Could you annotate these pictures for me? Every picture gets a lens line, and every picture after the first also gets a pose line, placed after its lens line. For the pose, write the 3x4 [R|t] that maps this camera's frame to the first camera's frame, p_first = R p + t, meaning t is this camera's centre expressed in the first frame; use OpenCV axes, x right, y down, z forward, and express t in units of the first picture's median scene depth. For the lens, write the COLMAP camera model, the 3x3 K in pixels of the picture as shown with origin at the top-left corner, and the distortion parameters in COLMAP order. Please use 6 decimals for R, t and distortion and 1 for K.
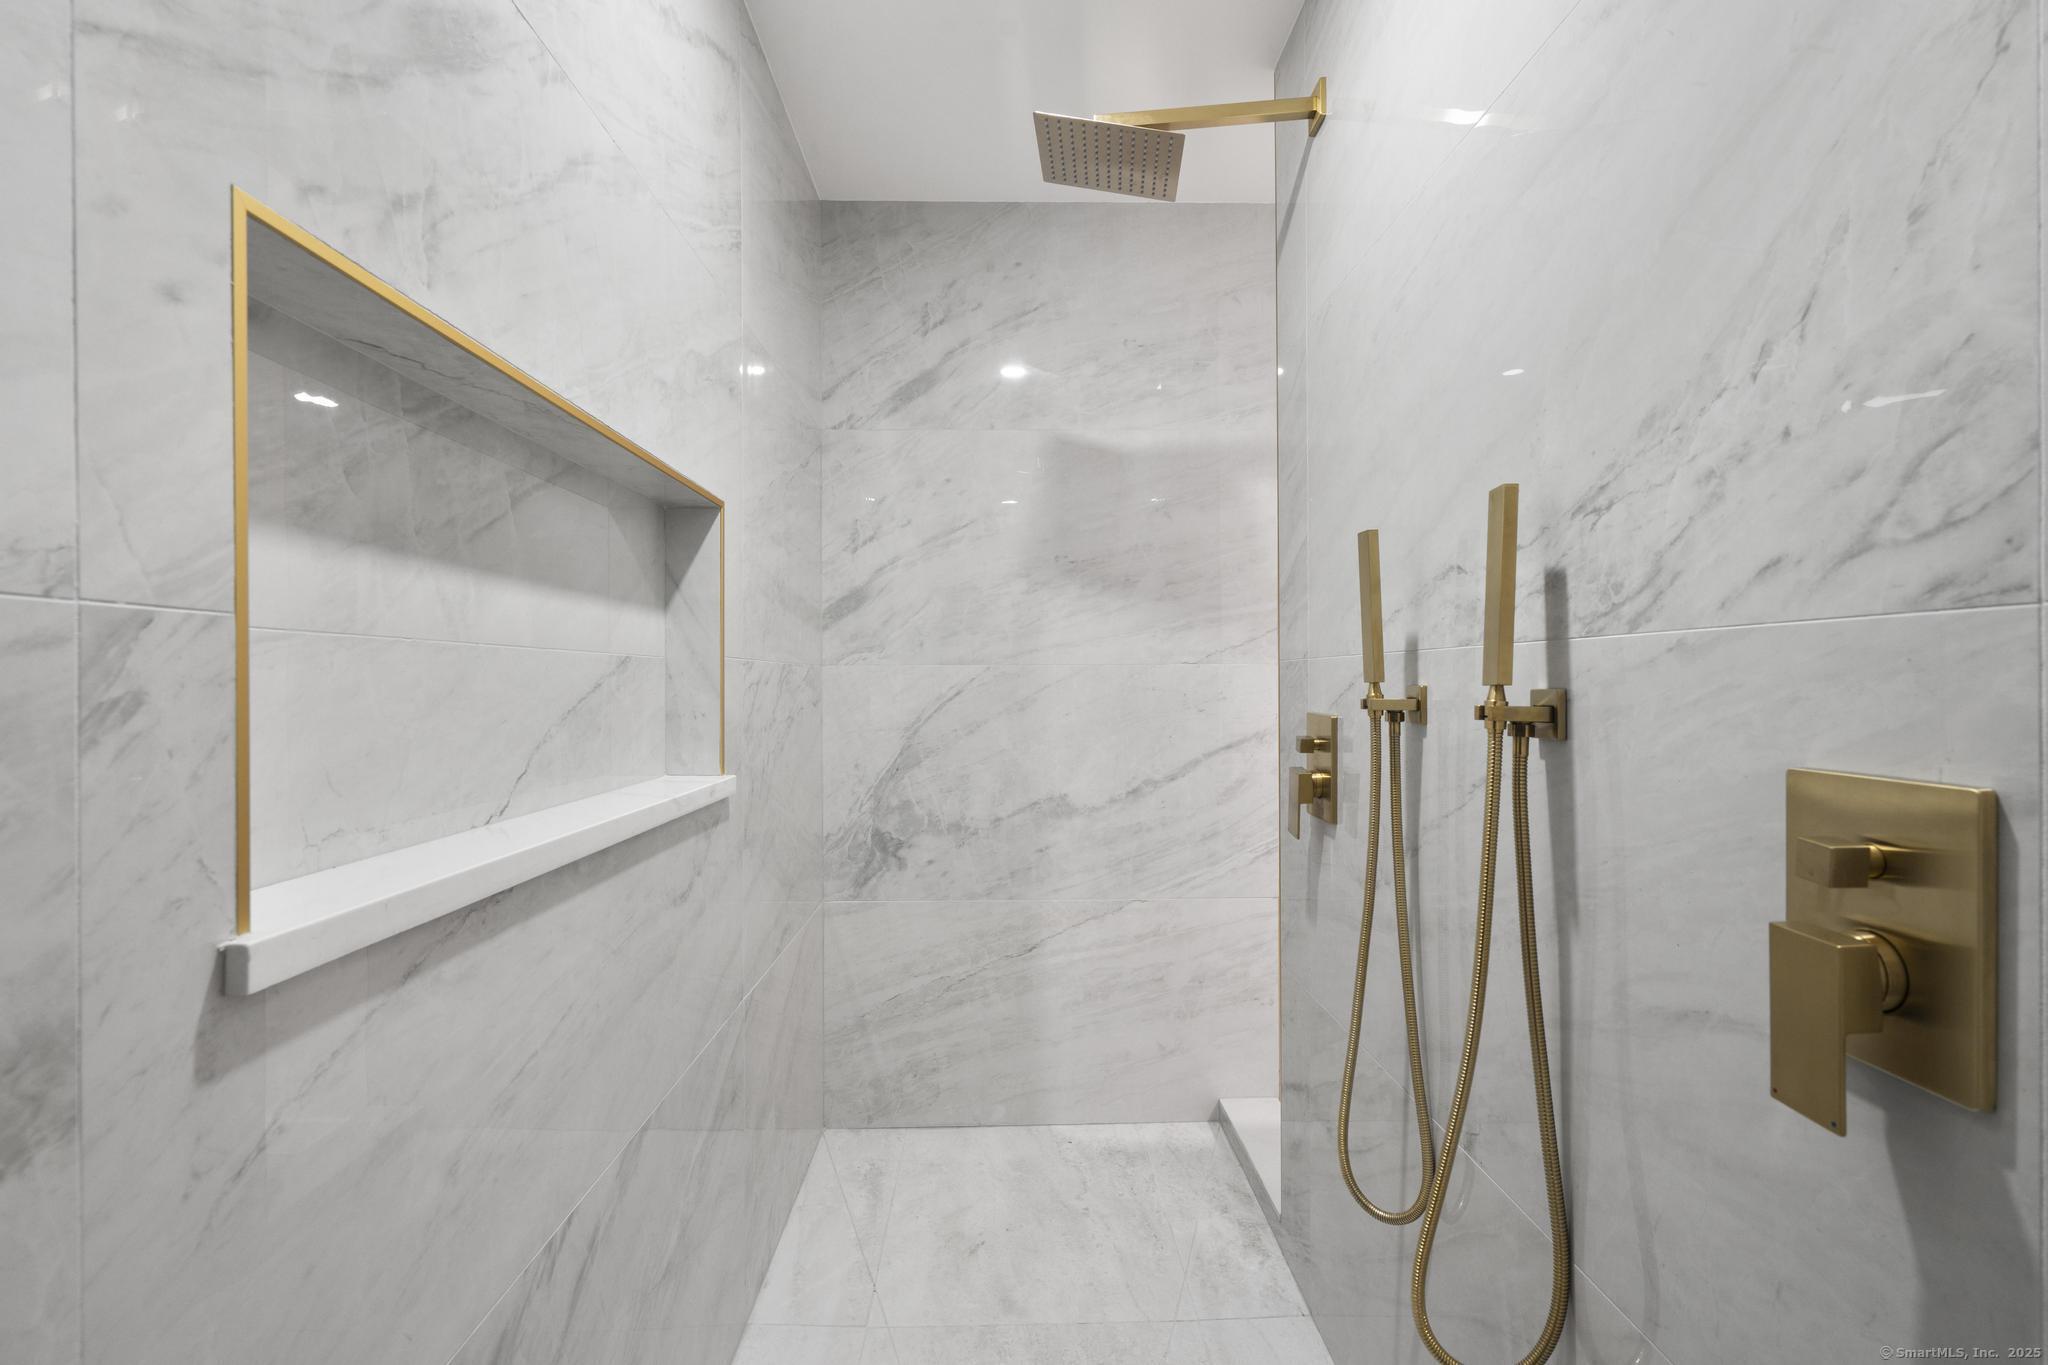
lens RADIAL K [[915.3, 0, 1027.2], [0, 915.3, 681.4], [0, 0, 1]] dist [-0.005219, 0.000190]
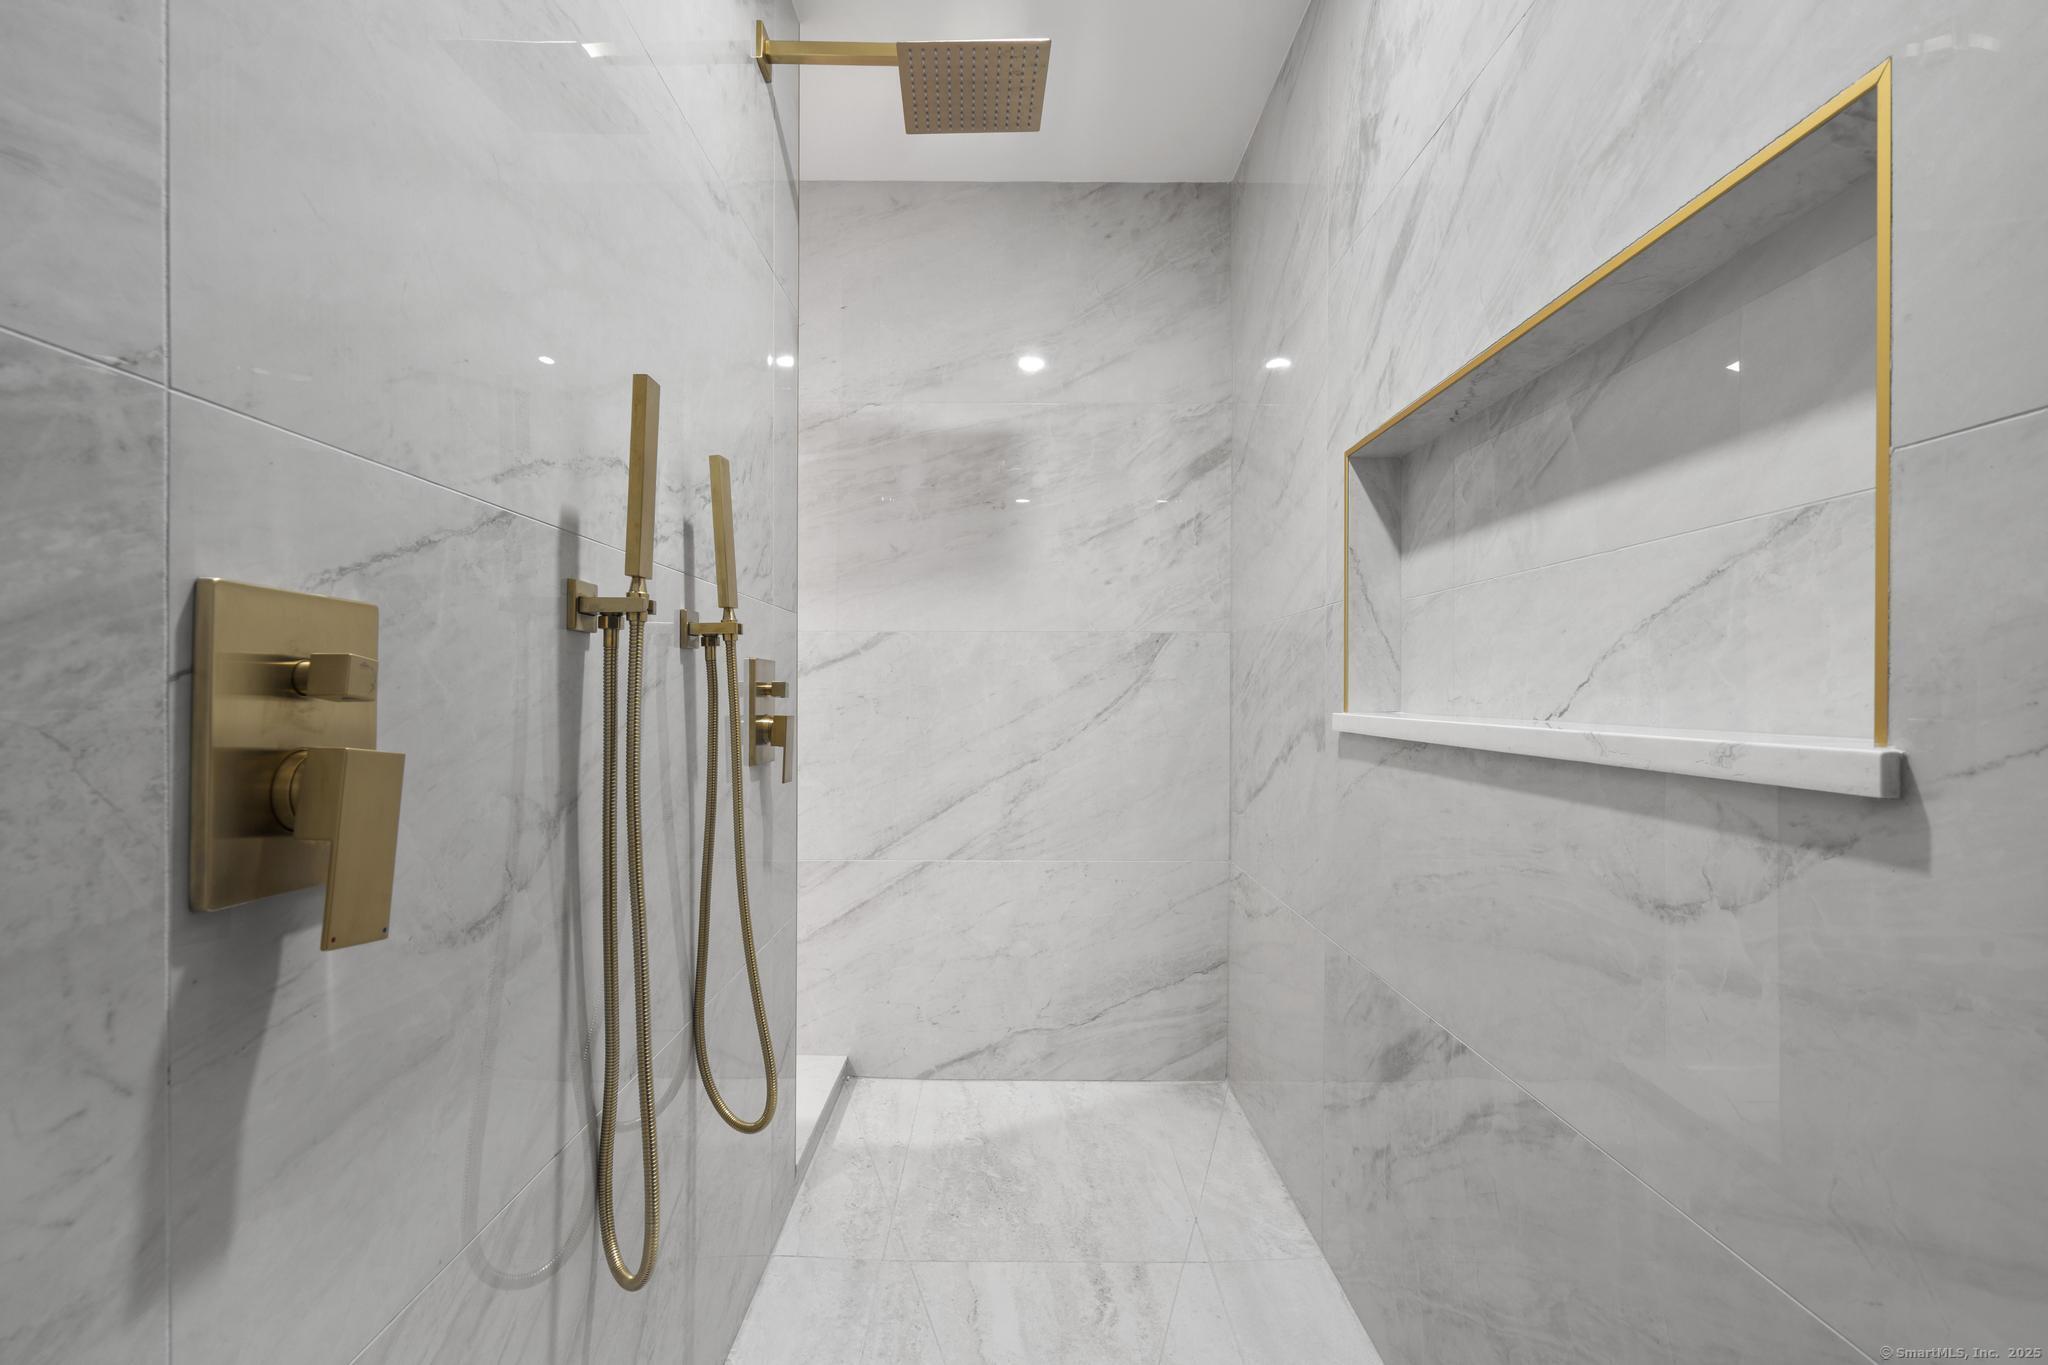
lens RADIAL K [[915.3, 0, 1019.3], [0, 915.3, 695.1], [0, 0, 1]] dist [-0.005219, 0.000190]
pose [[-0.999840, 0.001193, 0.017851, 0.024204], [0.001276, 0.999988, 0.004634, 0.047660], [-0.017846, 0.004656, -0.999830, 0.877226]]
